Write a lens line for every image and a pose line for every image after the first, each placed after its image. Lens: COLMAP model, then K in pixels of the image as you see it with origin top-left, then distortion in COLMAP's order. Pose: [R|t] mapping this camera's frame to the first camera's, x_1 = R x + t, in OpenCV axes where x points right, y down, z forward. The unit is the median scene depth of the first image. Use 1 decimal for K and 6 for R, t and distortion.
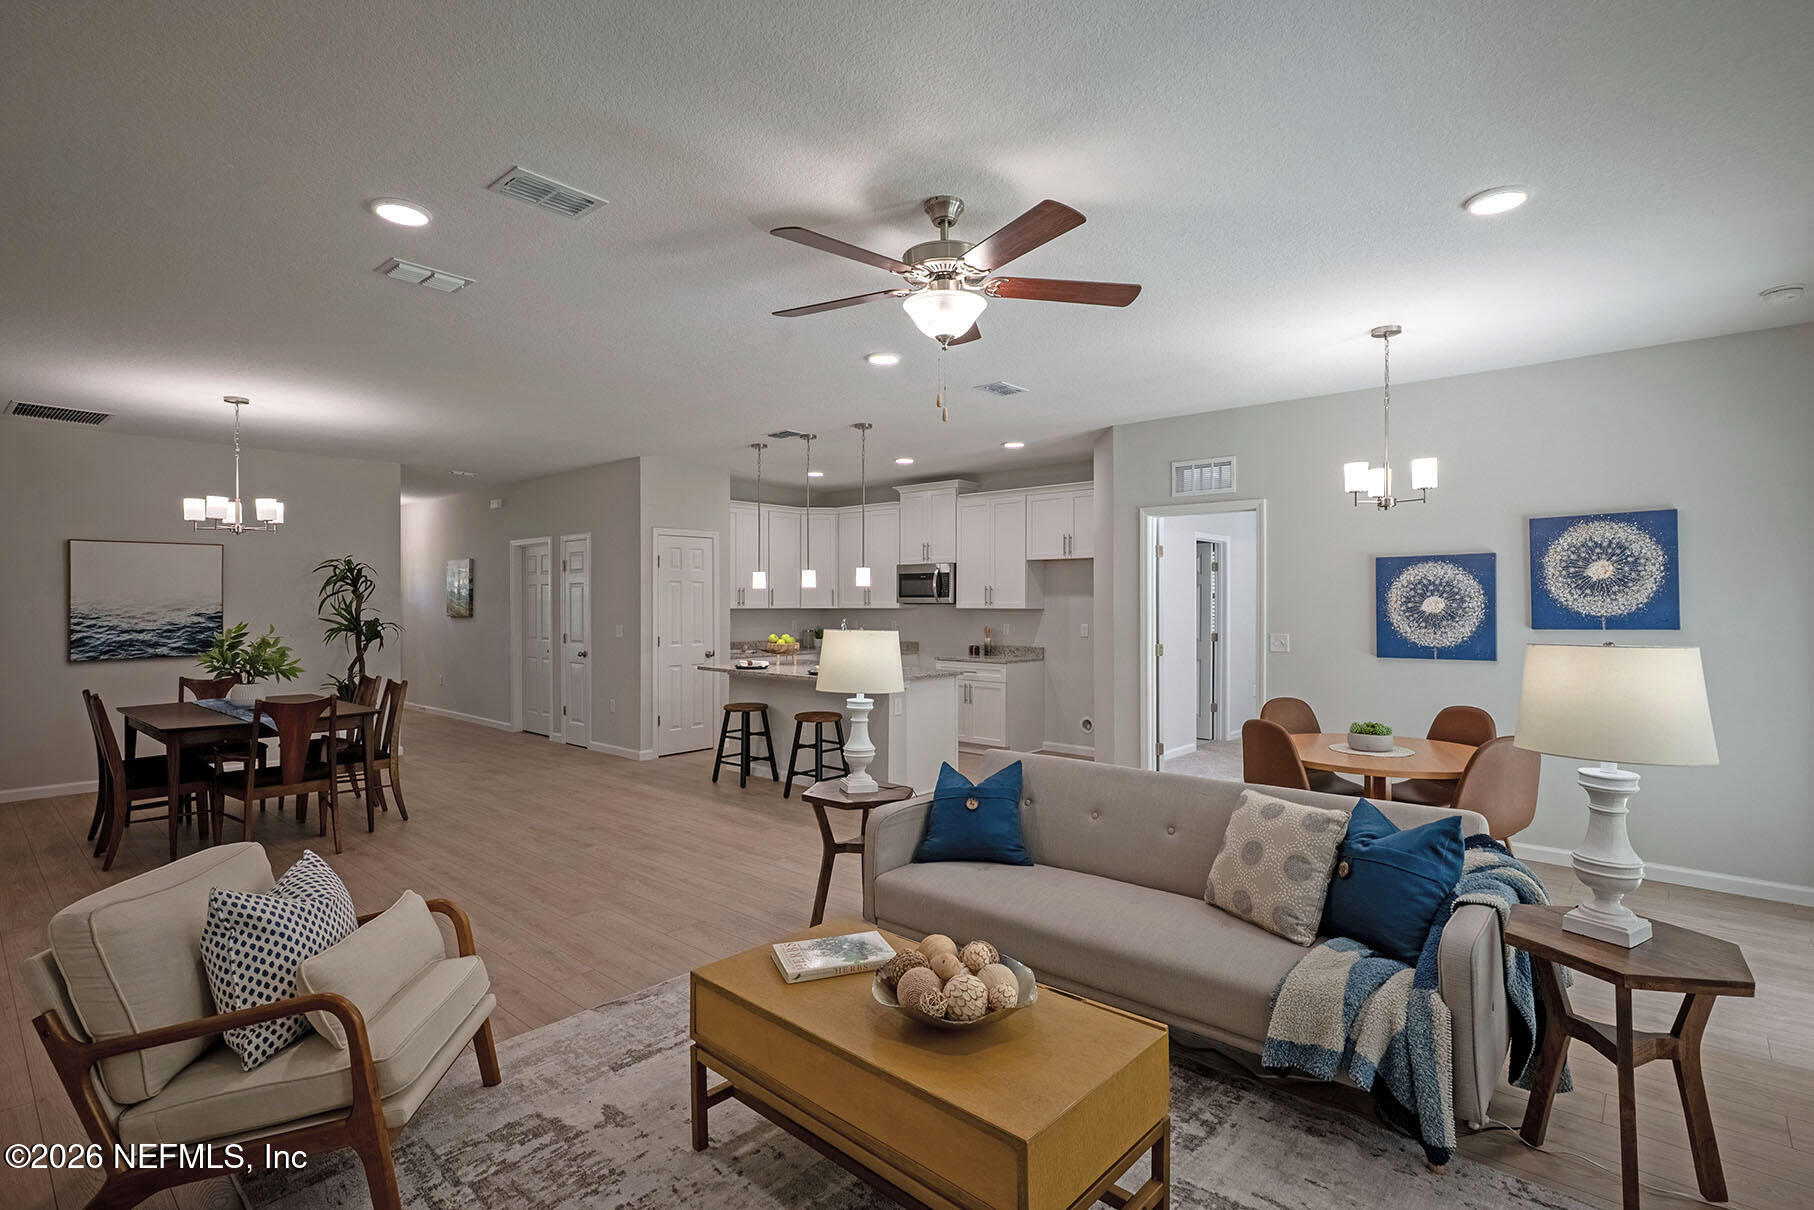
lens RADIAL K [[869.3, 0, 914.1], [0, 869.3, 601.4], [0, 0, 1]] dist [-0.000130, 0.000421]
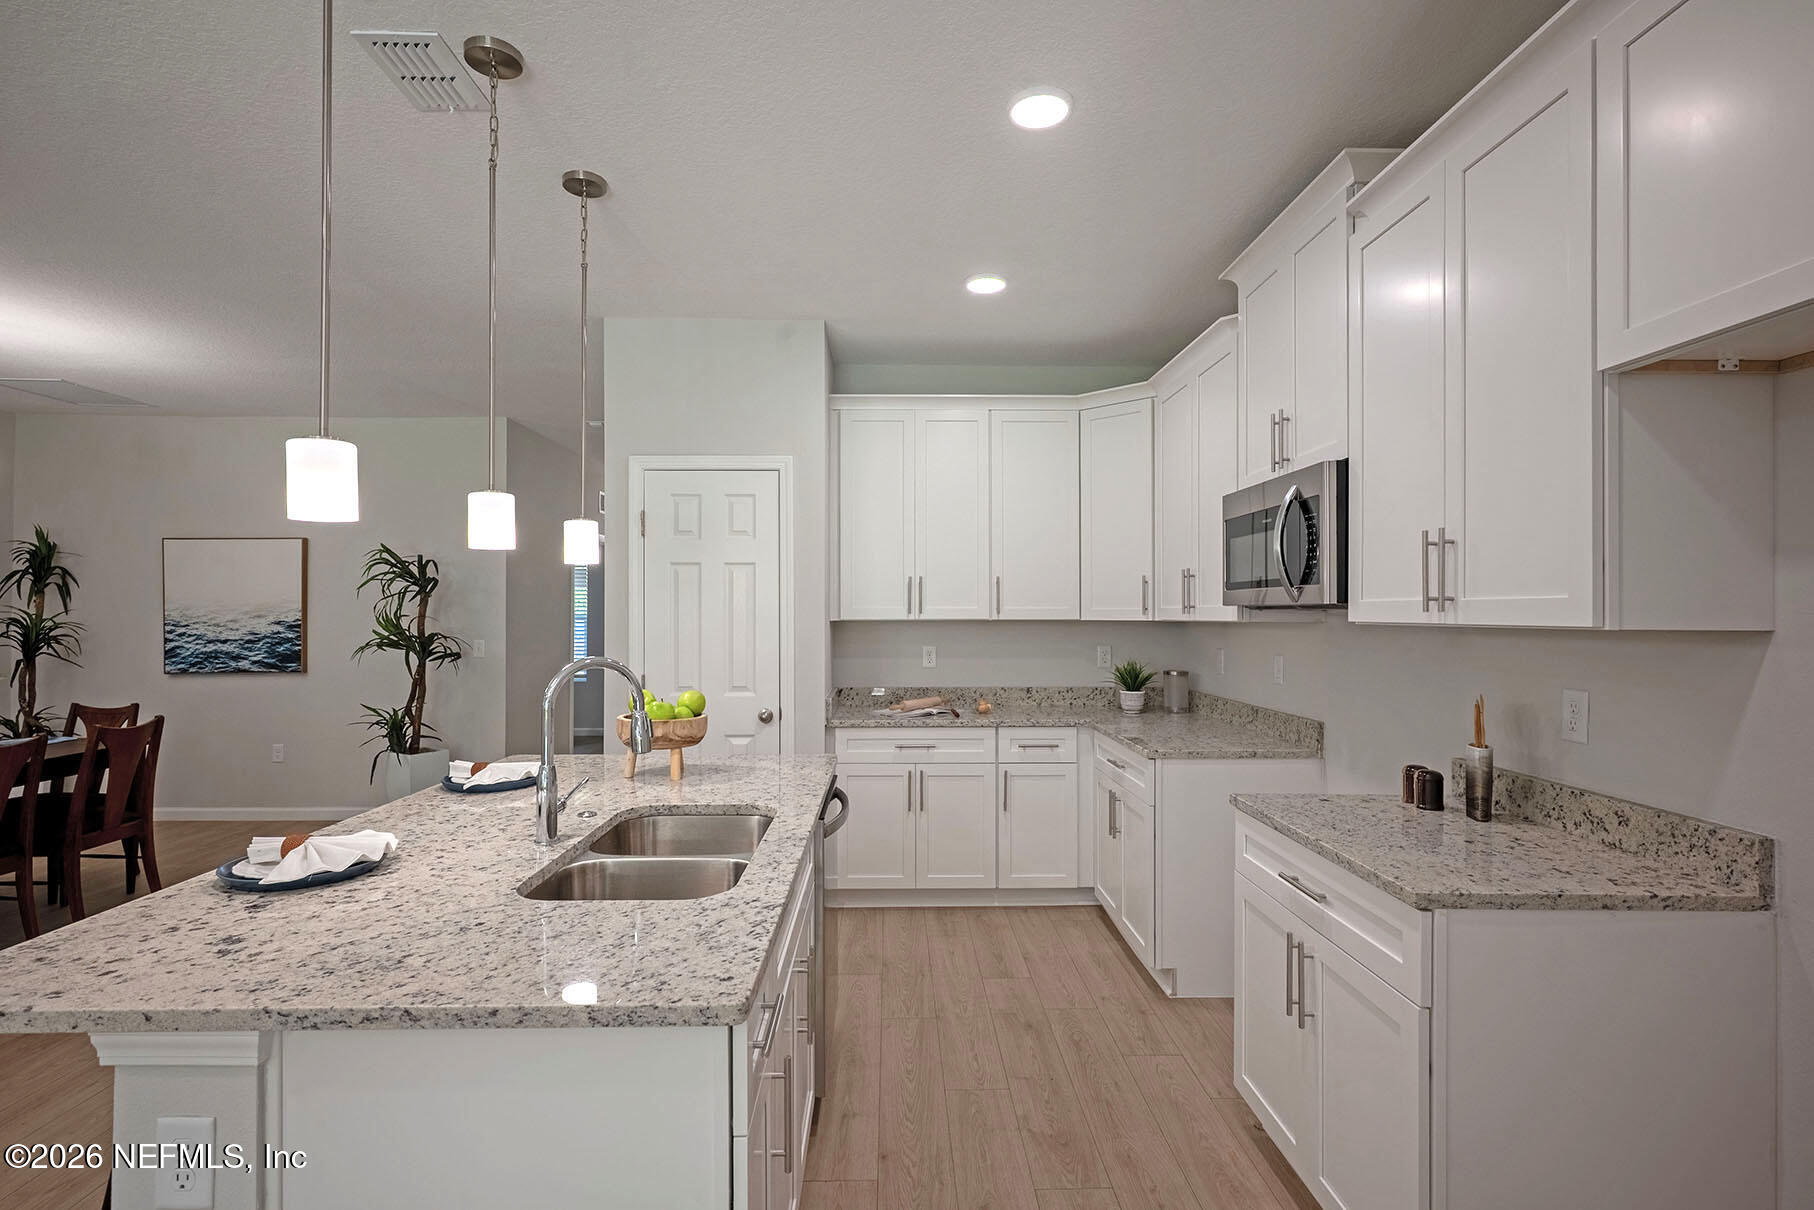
lens RADIAL K [[869.3, 0, 894.2], [0, 869.3, 606.1], [0, 0, 1]] dist [-0.000130, 0.000421]
pose [[0.672356, -0.005967, -0.740203, 0.187883], [-0.000478, 0.999964, -0.008495, 0.005907], [0.740227, 0.006065, 0.672329, 0.860585]]
